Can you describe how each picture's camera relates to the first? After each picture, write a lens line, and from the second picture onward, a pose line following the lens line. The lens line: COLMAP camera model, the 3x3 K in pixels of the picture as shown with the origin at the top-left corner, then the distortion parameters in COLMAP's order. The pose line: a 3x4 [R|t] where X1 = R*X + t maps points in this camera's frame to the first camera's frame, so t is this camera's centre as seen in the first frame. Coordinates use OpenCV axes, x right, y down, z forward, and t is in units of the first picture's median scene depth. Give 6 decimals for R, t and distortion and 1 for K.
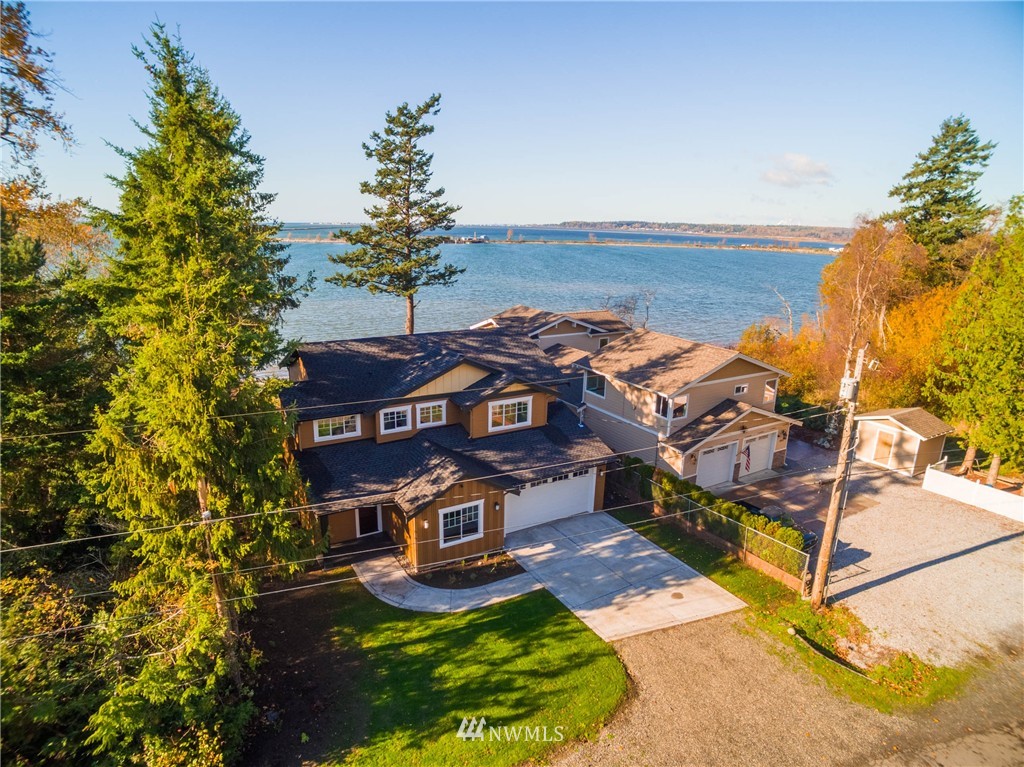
lens RADIAL K [[639.6, 0, 512.0], [0, 639.6, 383.5], [0, 0, 1]] dist [-0.099335, -0.000399]
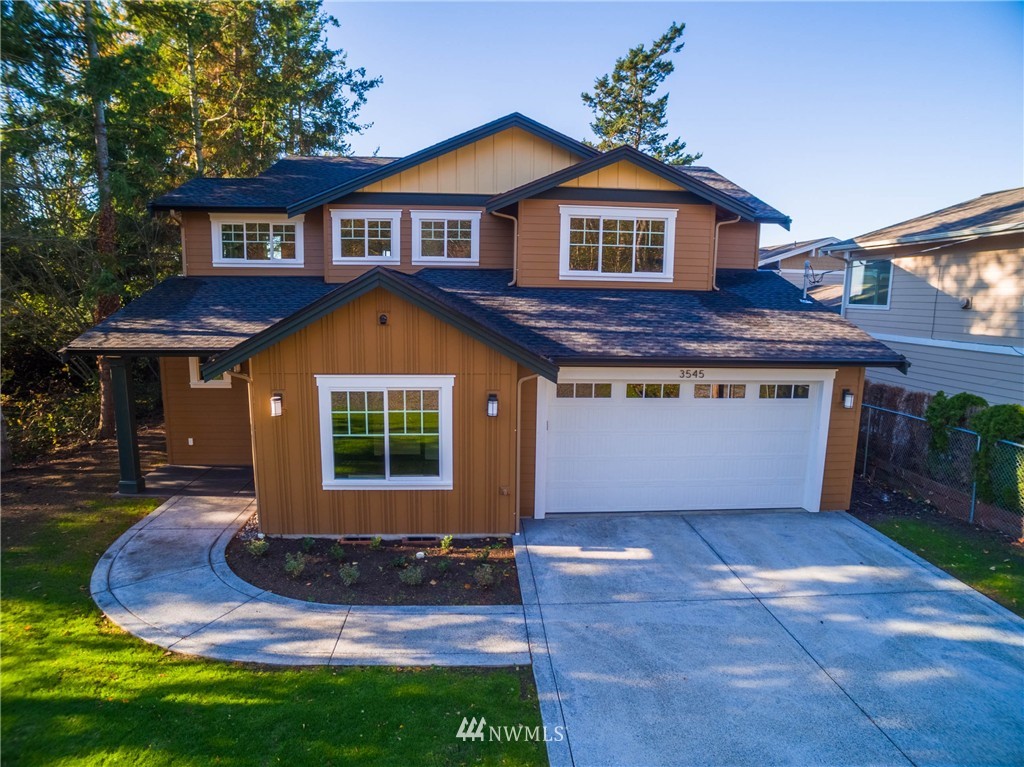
lens RADIAL K [[639.6, 0, 512.0], [0, 639.6, 383.5], [0, 0, 1]] dist [-0.099335, -0.000399]
pose [[0.897182, 0.065937, -0.436710, 0.130122], [-0.121460, 0.987502, -0.100432, 0.197457], [0.424630, 0.143149, 0.893978, 0.626737]]
